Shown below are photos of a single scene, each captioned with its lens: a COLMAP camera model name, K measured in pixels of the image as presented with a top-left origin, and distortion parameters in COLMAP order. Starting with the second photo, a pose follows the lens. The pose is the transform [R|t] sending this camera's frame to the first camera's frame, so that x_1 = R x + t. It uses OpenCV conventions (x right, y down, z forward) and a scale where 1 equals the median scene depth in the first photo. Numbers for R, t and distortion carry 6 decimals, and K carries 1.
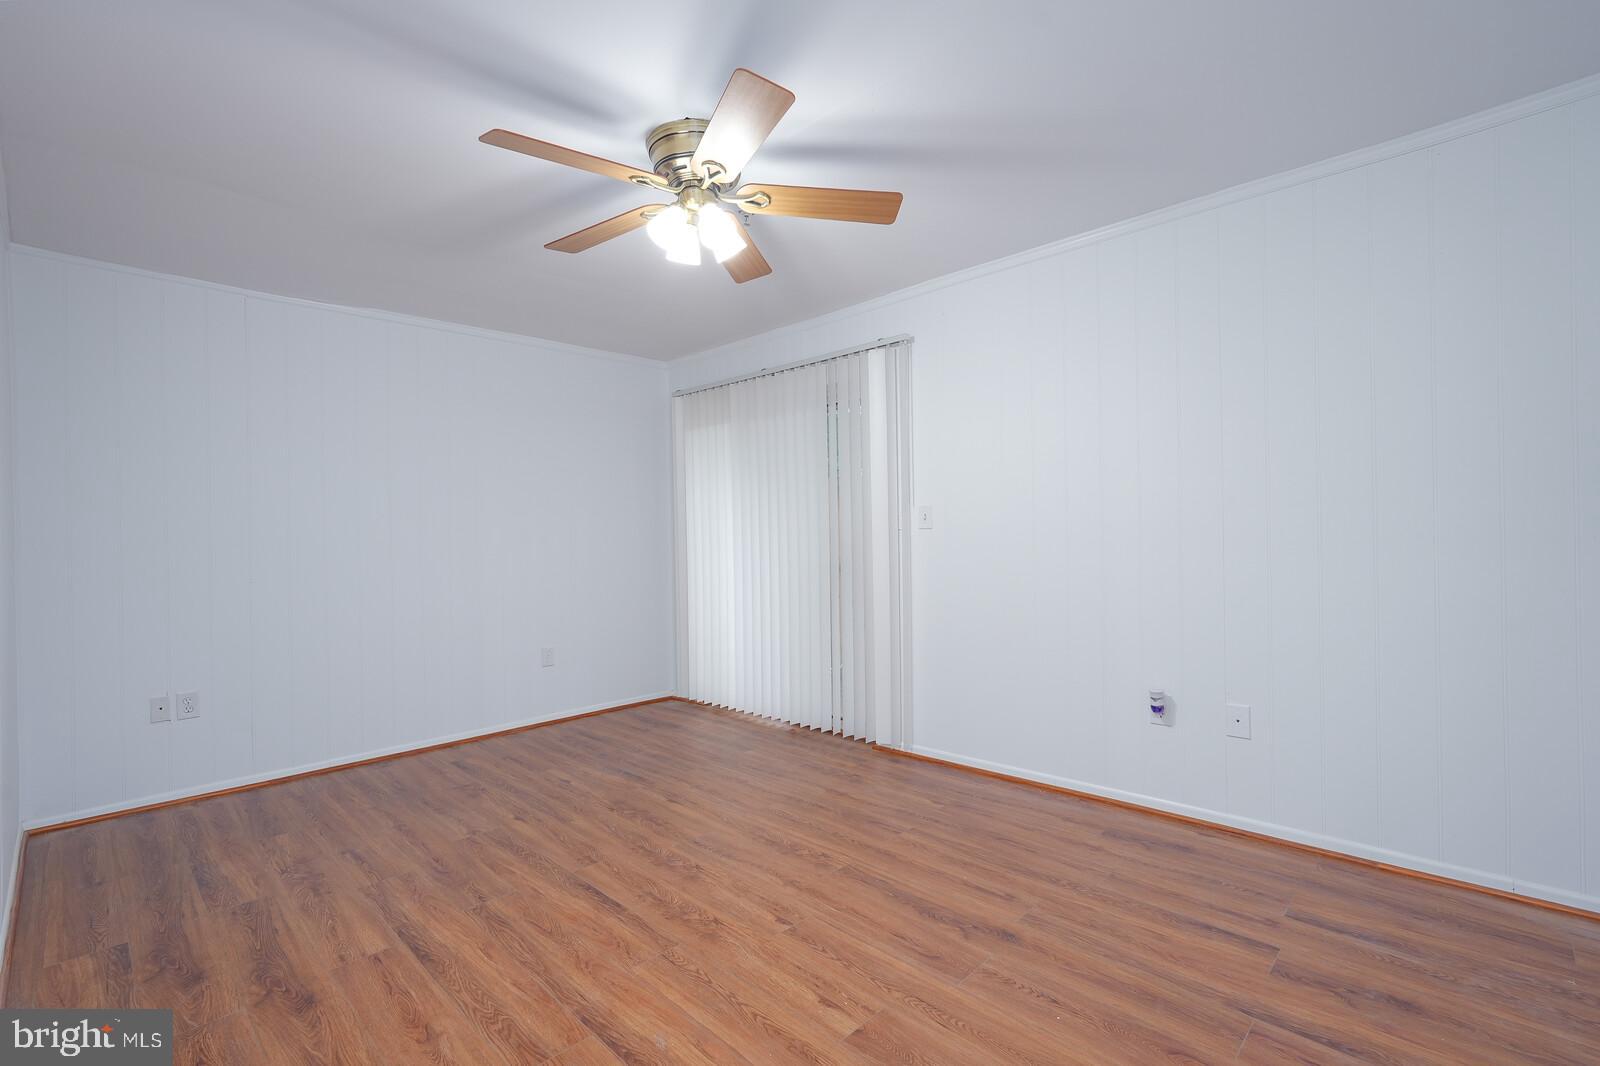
lens RADIAL K [[716.1, 0, 795.3], [0, 716.1, 533.4], [0, 0, 1]] dist [-0.003134, 0.000463]
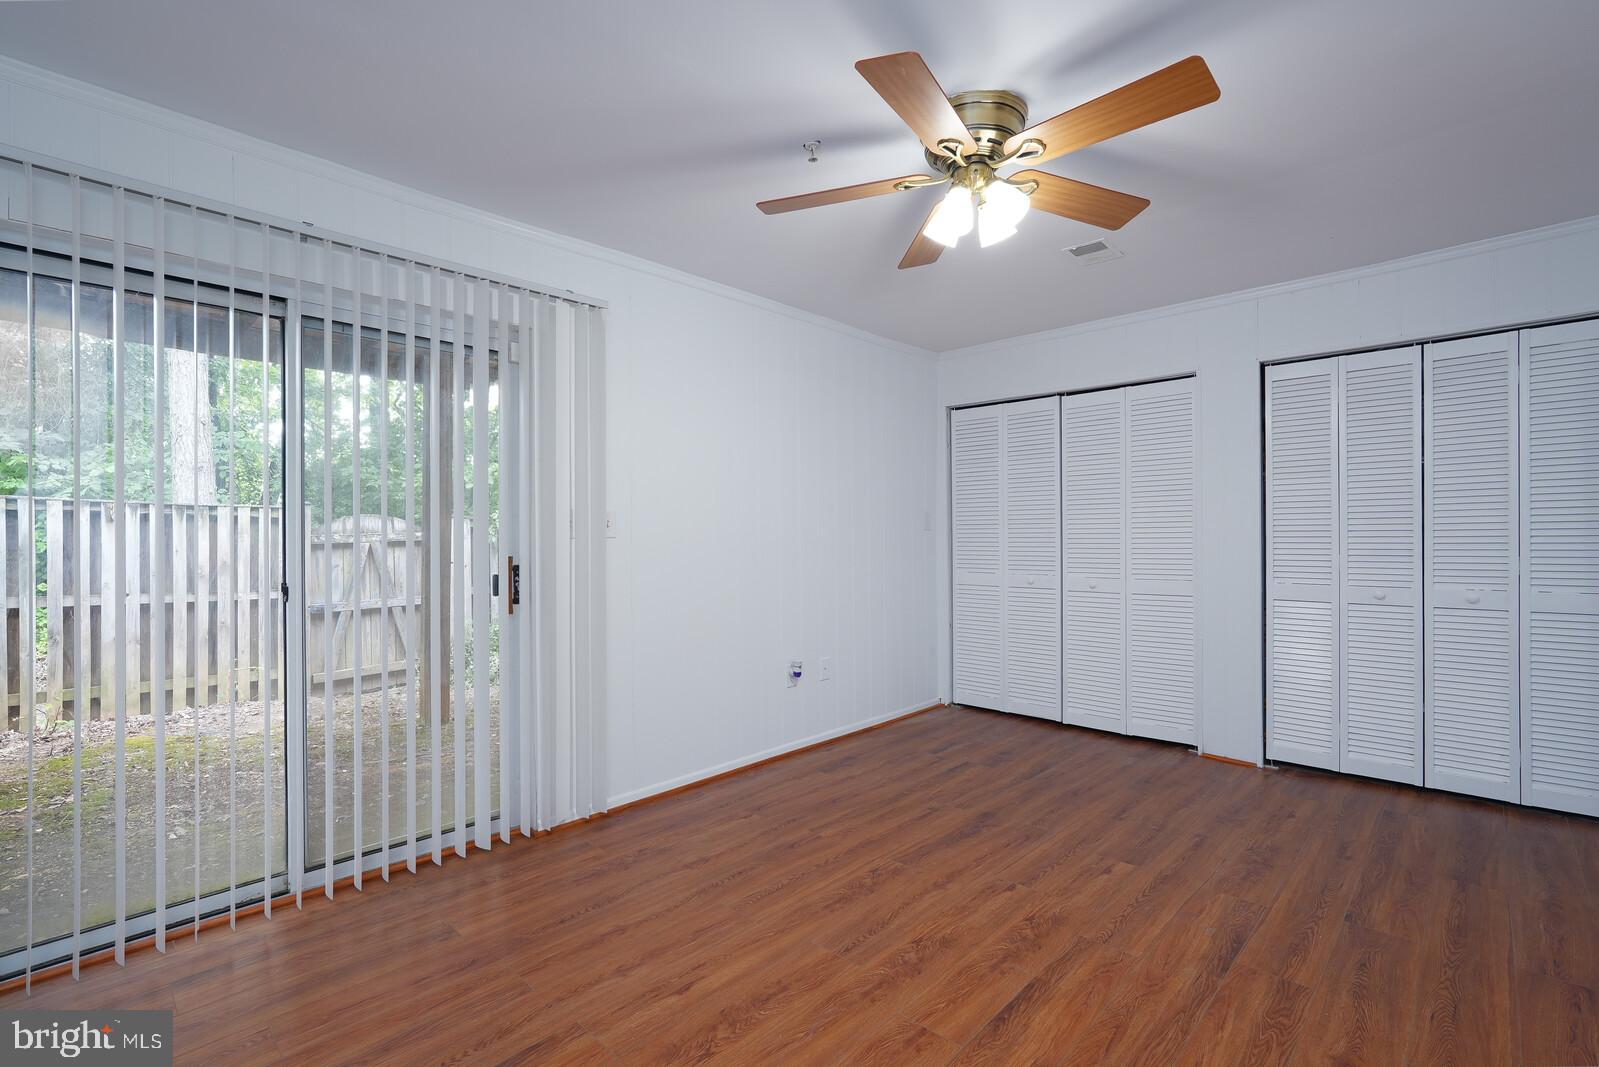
lens RADIAL K [[715.7, 0, 794.7], [0, 715.7, 538.2], [0, 0, 1]] dist [-0.003134, 0.000463]
pose [[-0.011041, 0.026312, 0.999593, -1.031168], [0.004098, 0.999647, -0.026268, 0.024537], [-0.999931, 0.003807, -0.011145, 1.221203]]
